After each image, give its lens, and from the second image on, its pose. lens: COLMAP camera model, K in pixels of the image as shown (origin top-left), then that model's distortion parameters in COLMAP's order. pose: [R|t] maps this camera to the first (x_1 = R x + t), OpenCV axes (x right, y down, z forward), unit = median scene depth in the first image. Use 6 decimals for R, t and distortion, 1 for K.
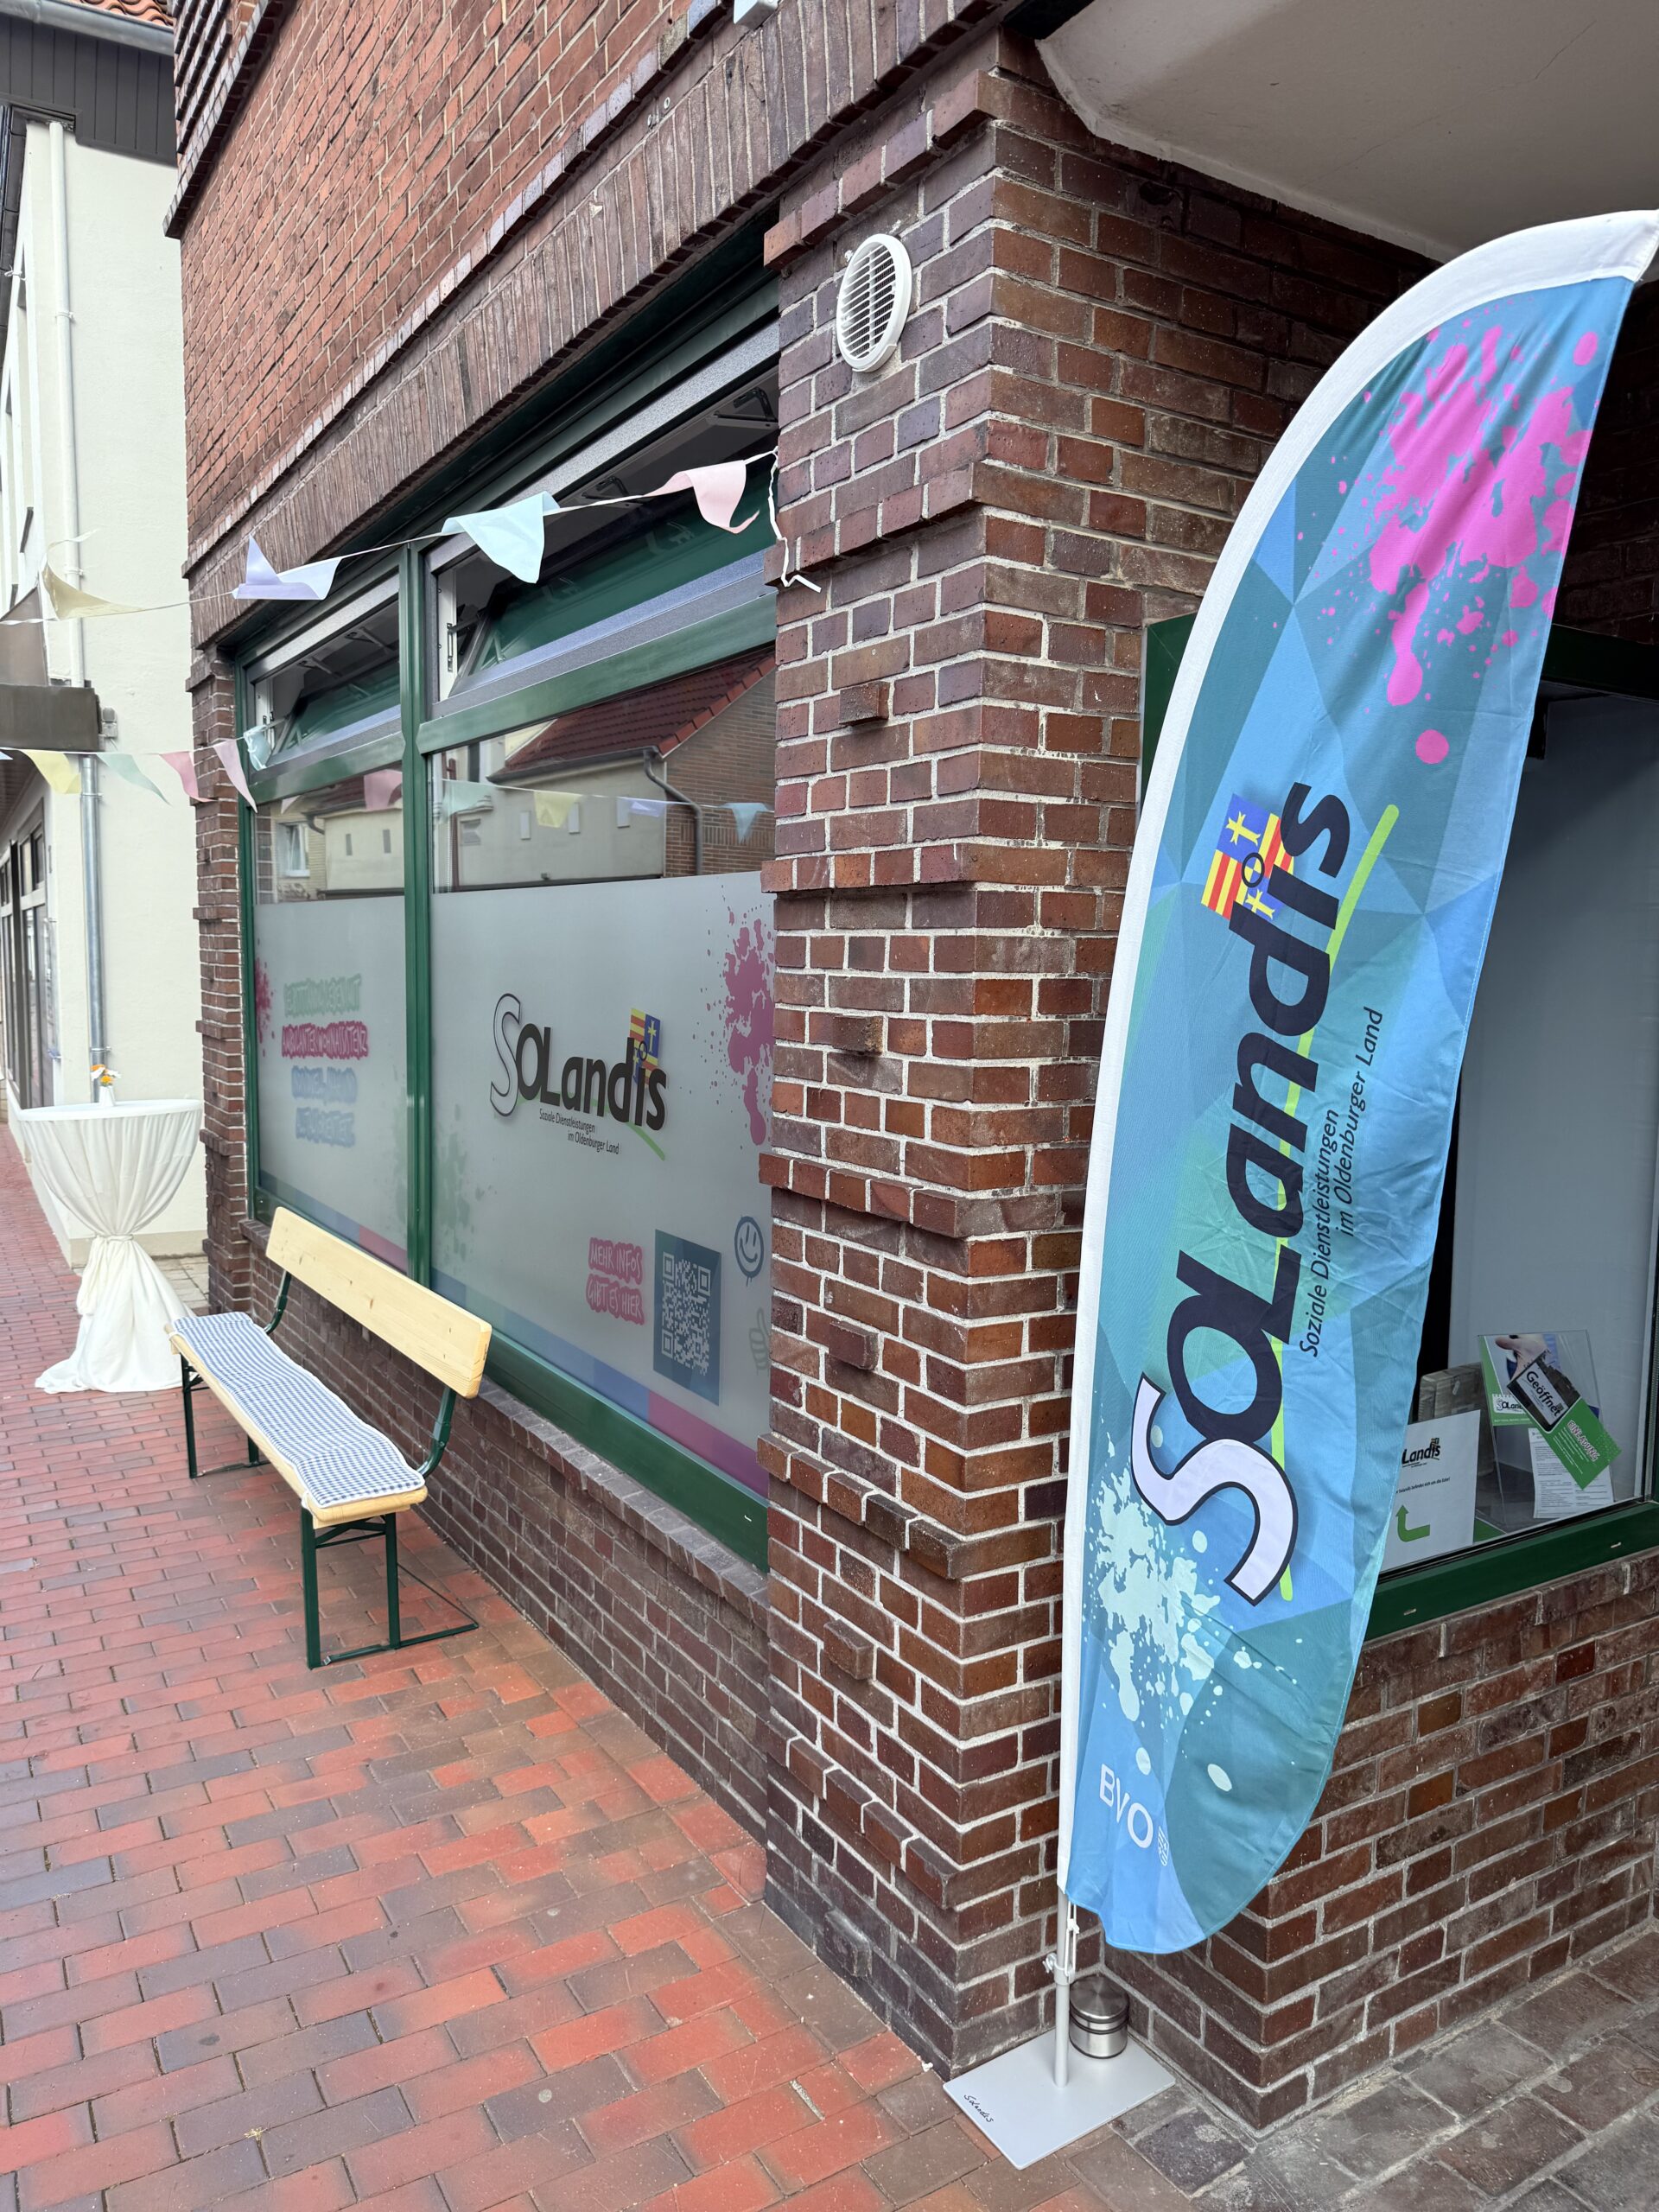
lens RADIAL K [[1535.5, 0, 829.5], [0, 1535.5, 1106.0], [0, 0, 1]] dist [0.057311, -0.000742]
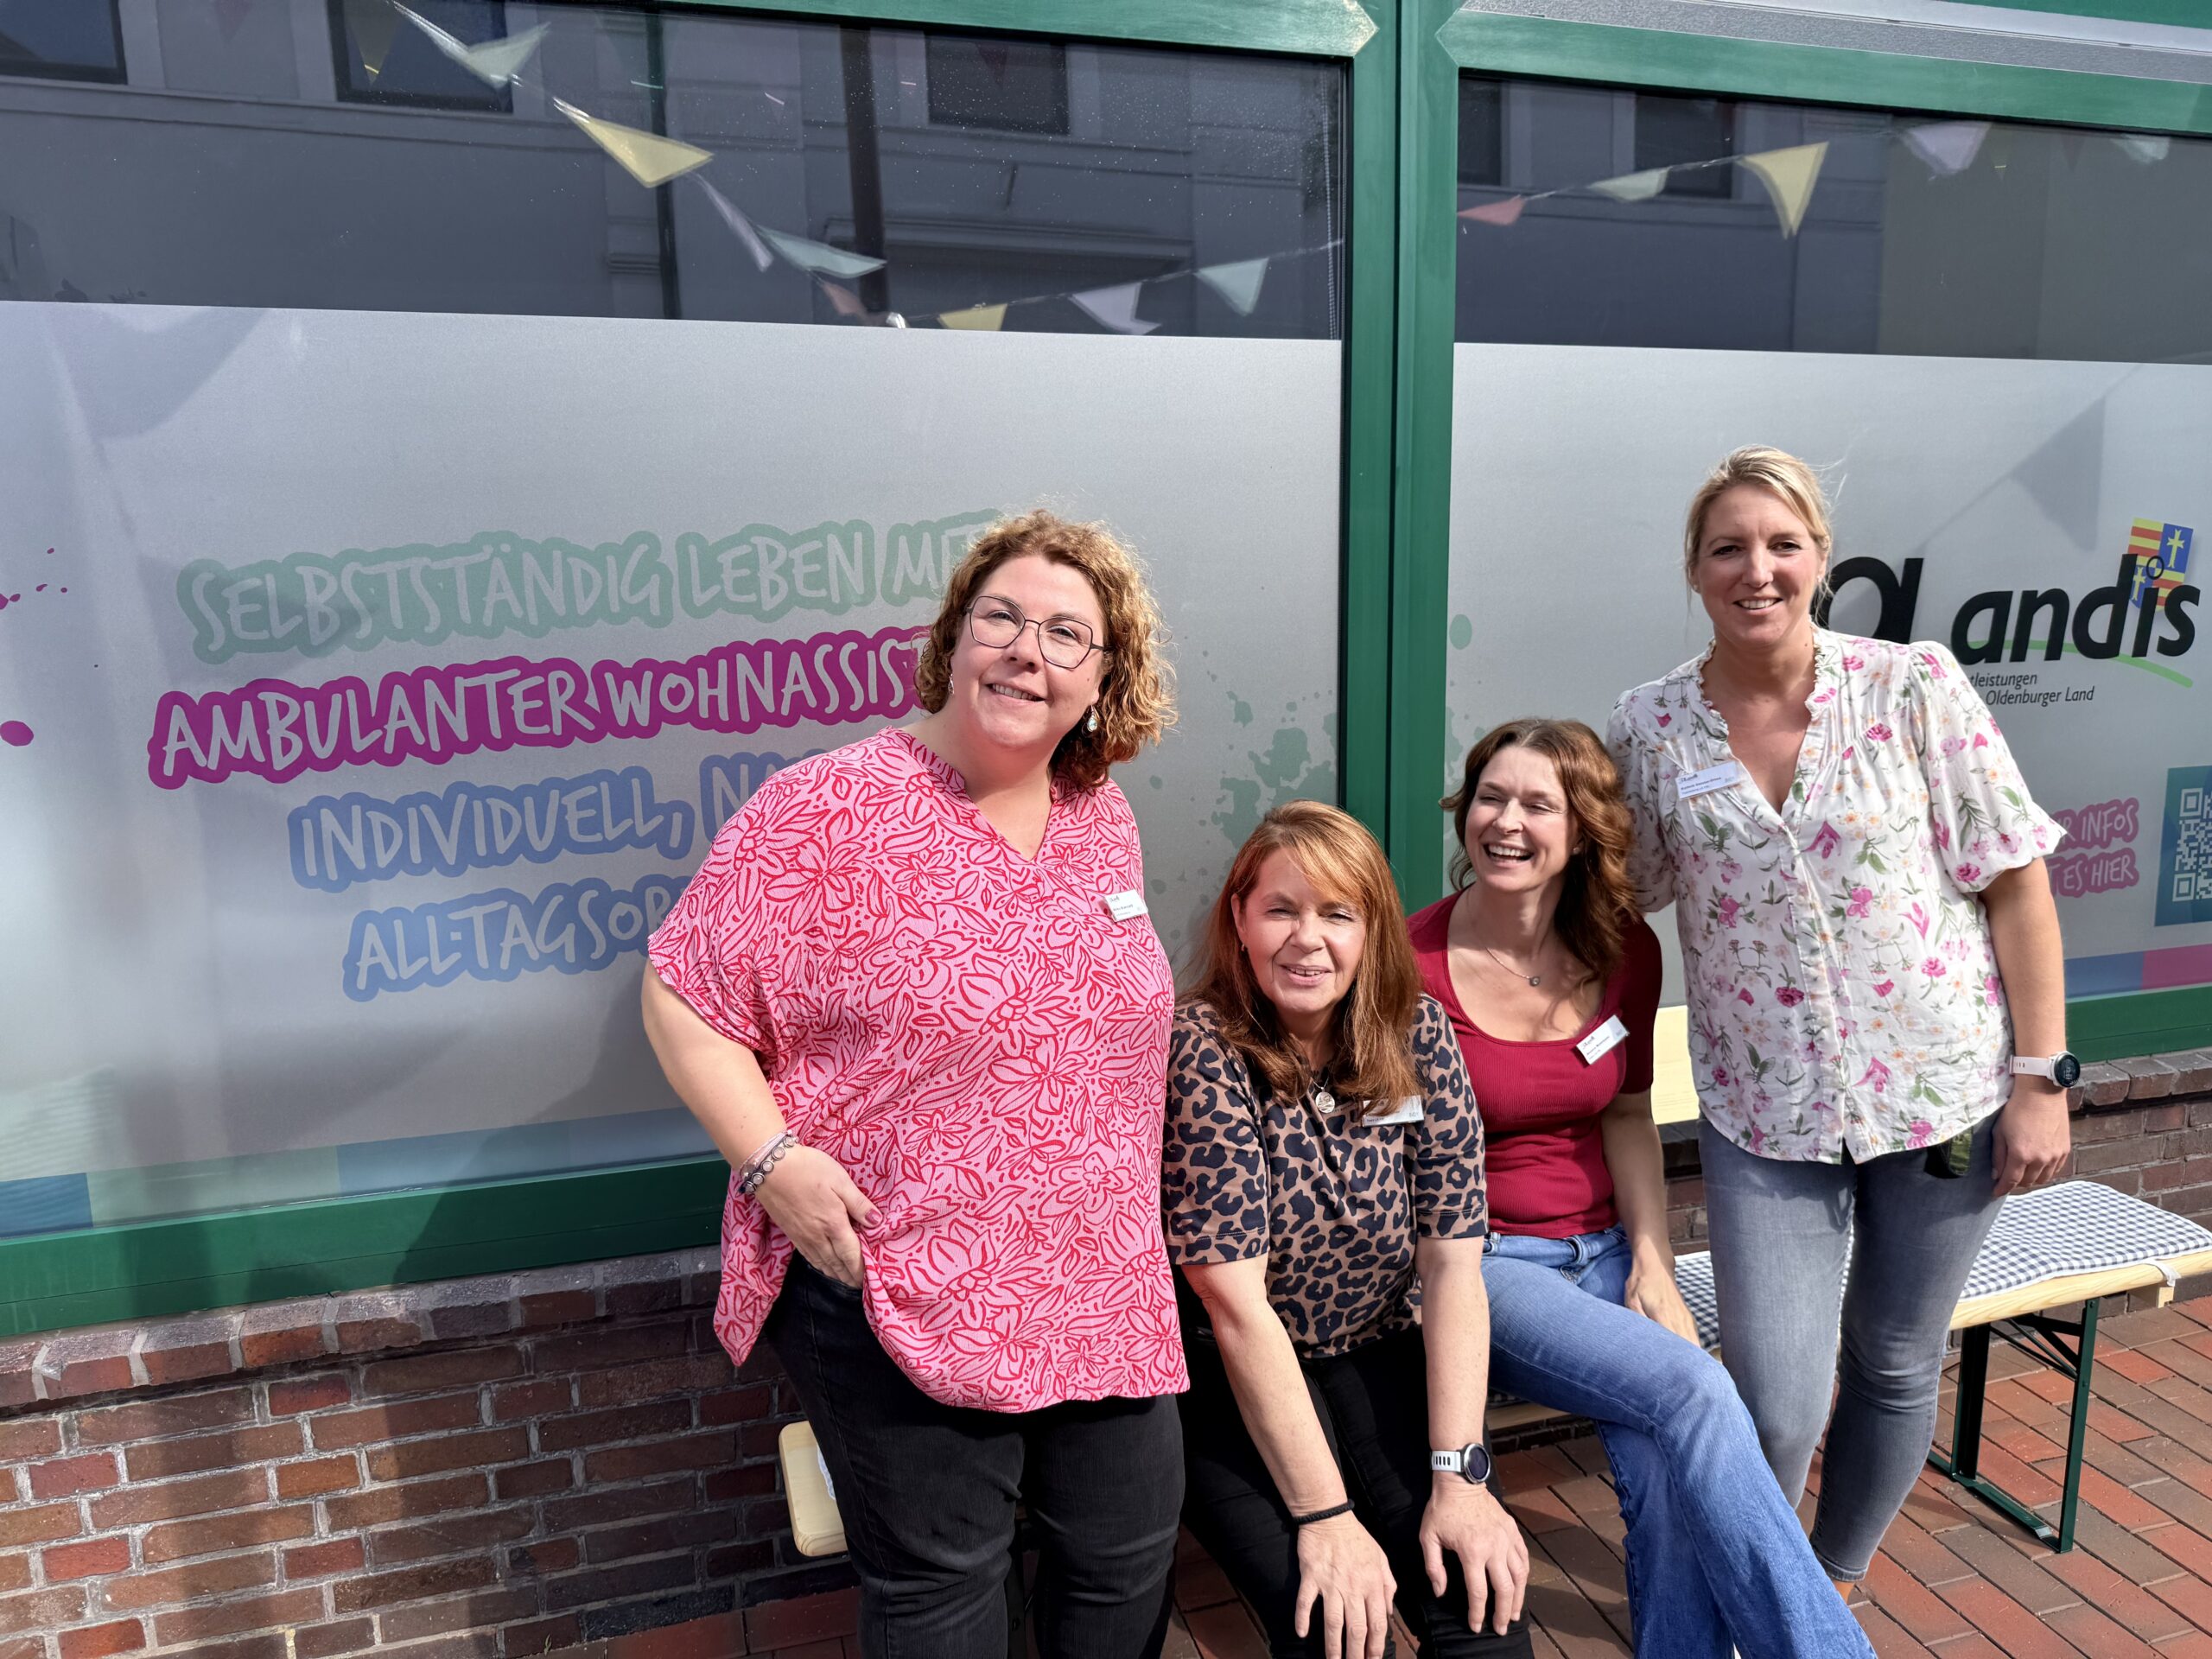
lens RADIAL K [[1581.4, 0, 1105.9], [0, 1581.4, 800.0], [0, 0, 1]] dist [0.066781, -0.053089]
pose [[0.255605, -0.194857, 0.946941, -1.293099], [0.100542, 0.979524, 0.174423, -0.140497], [-0.961539, 0.050624, 0.269963, 1.501217]]
